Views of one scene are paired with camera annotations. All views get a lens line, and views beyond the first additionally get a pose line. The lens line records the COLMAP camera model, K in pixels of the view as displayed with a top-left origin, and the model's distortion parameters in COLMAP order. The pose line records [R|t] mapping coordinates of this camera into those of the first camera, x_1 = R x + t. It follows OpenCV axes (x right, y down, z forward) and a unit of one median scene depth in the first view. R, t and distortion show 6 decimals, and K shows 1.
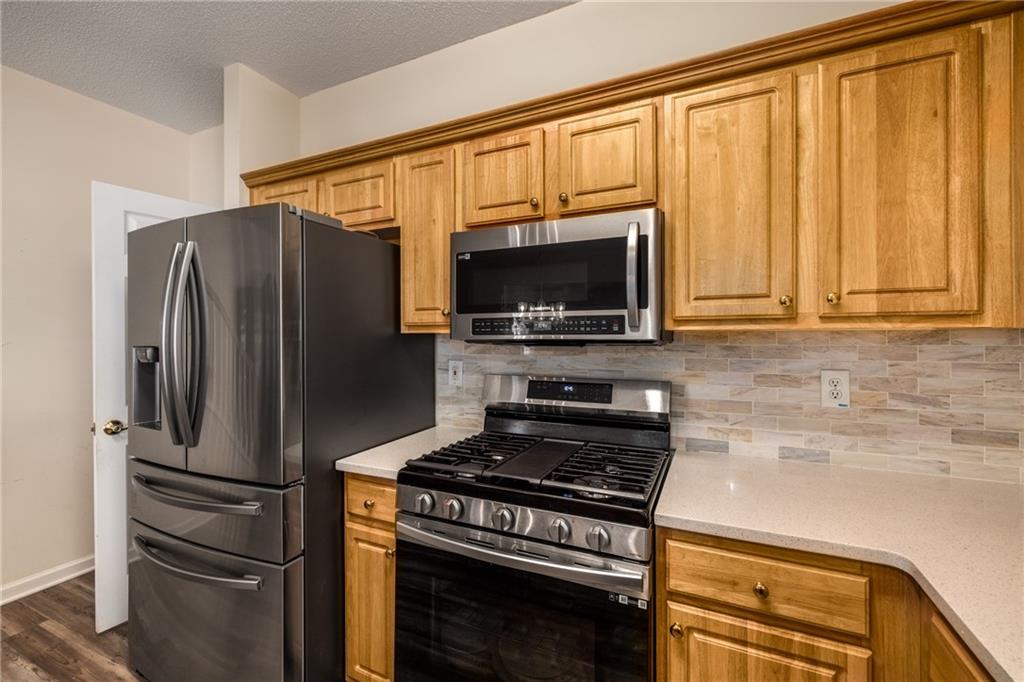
lens RADIAL K [[437.6, 0, 508.1], [0, 437.6, 333.4], [0, 0, 1]] dist [-0.002332, 0.000549]
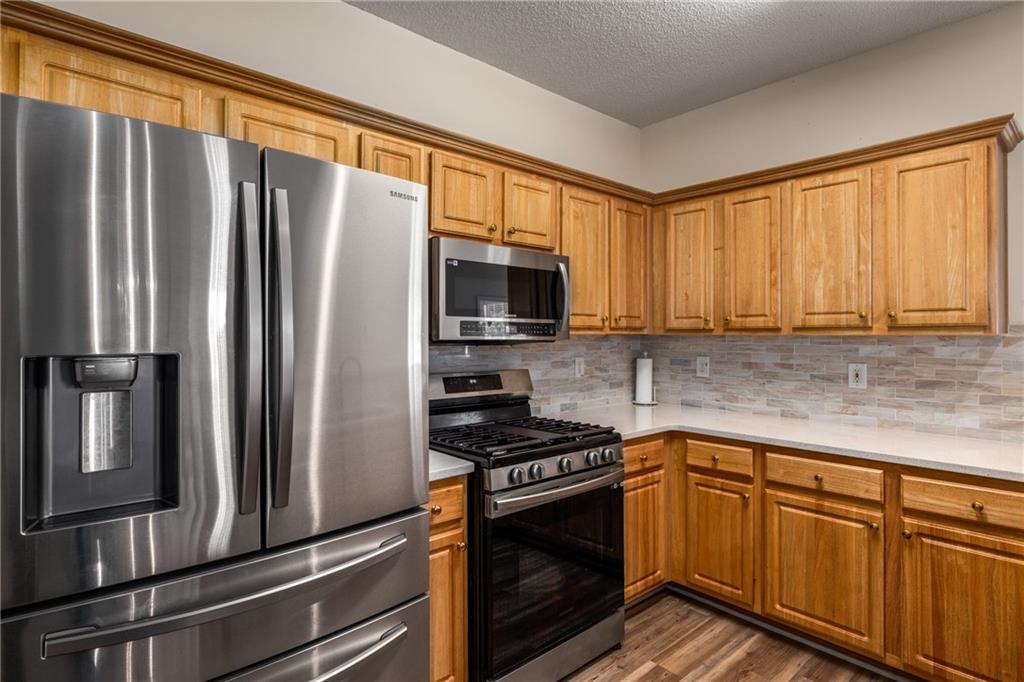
lens RADIAL K [[538.3, 0, 507.0], [0, 538.3, 332.2], [0, 0, 1]] dist [-0.002709, -0.001047]
pose [[0.389966, 0.012679, 0.920742, -1.360648], [-0.006853, 0.999917, -0.010867, 0.008572], [-0.920804, -0.002072, 0.390021, 0.392915]]
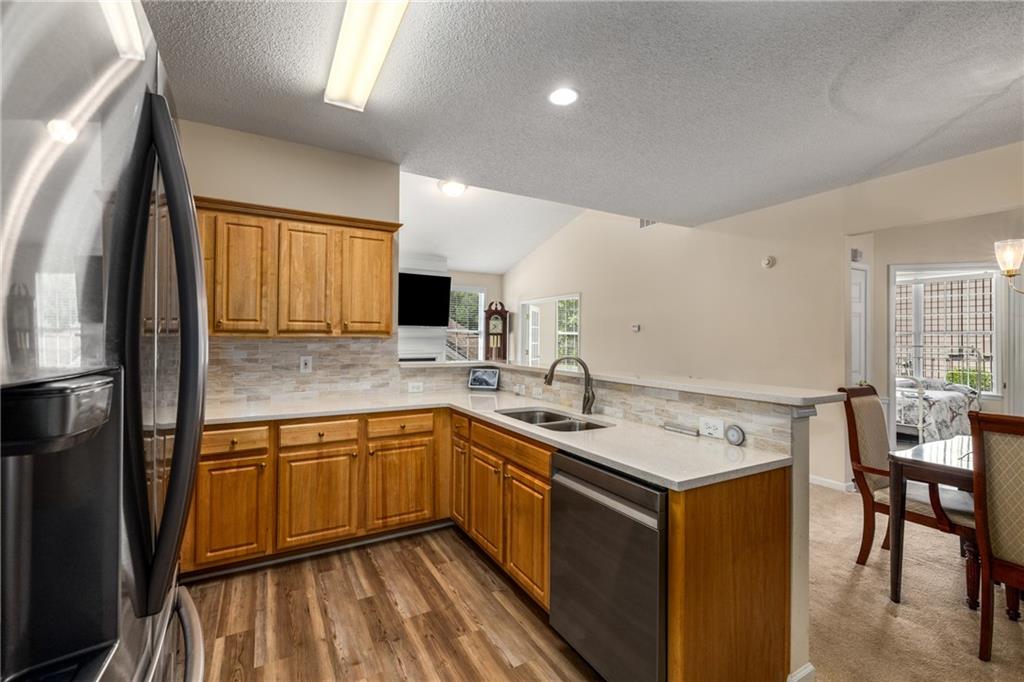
lens RADIAL K [[437.6, 0, 512.7], [0, 437.6, 332.8], [0, 0, 1]] dist [-0.002332, 0.000549]
pose [[-0.825275, 0.009262, 0.564655, -1.292429], [-0.002011, 0.999811, -0.019339, 0.012542], [-0.564728, -0.017096, -0.825100, 1.202211]]
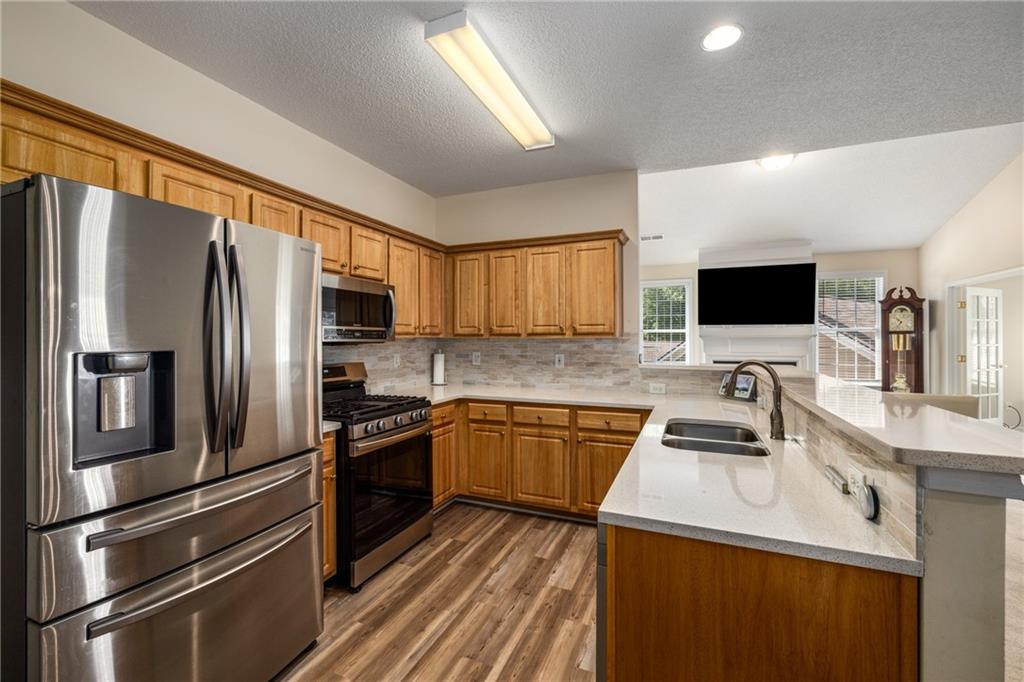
lens RADIAL K [[437.6, 0, 513.4], [0, 437.6, 334.8], [0, 0, 1]] dist [-0.002332, 0.000549]
pose [[-0.052886, 0.015385, 0.998482, -1.821142], [-0.001221, 0.999880, -0.015471, 0.012734], [-0.998600, -0.002038, -0.052861, 0.425178]]
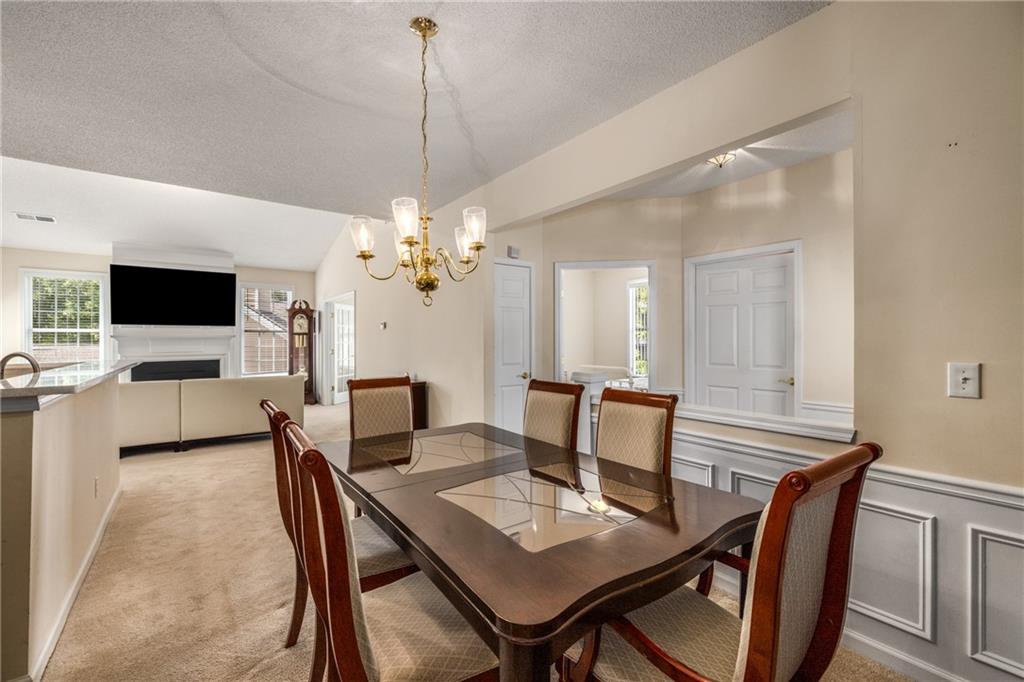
lens RADIAL K [[437.6, 0, 515.6], [0, 437.6, 339.3], [0, 0, 1]] dist [-0.002332, 0.000549]
pose [[-0.890591, 0.011898, 0.454649, -2.870110], [0.010738, 0.999929, -0.005133, 0.048483], [-0.454678, 0.000311, -0.890656, 0.218197]]
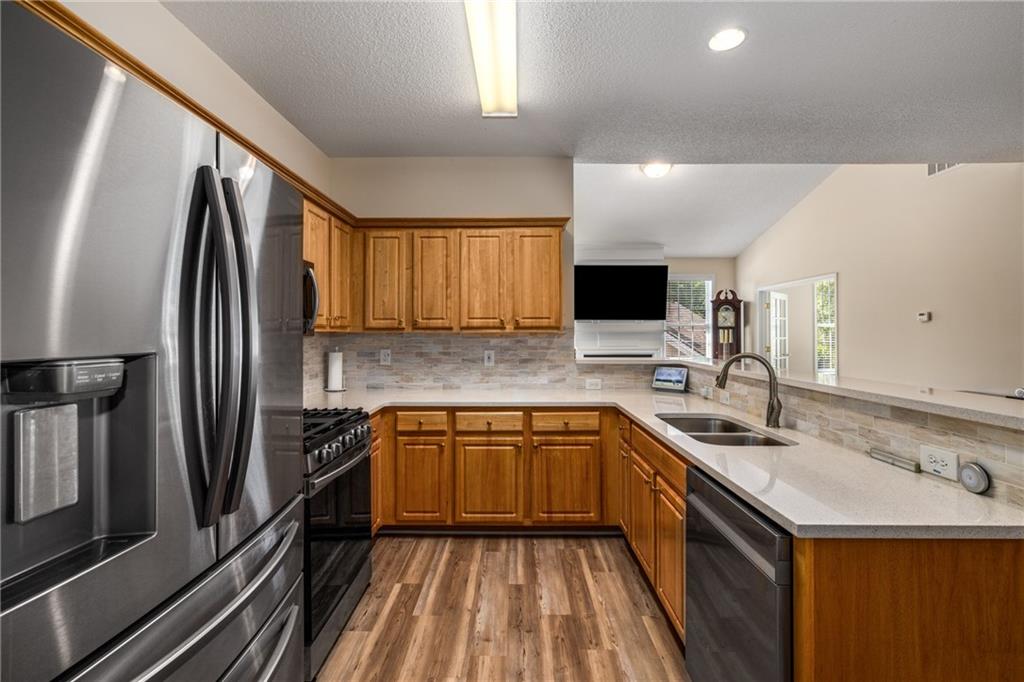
lens RADIAL K [[462.9, 0, 513.3], [0, 462.9, 325.8], [0, 0, 1]] dist [-0.008635, 0.001121]
pose [[-0.429864, 0.022466, 0.902614, -1.522164], [0.002294, 0.999714, -0.023791, 0.014851], [-0.902891, -0.008156, -0.429792, 0.950379]]
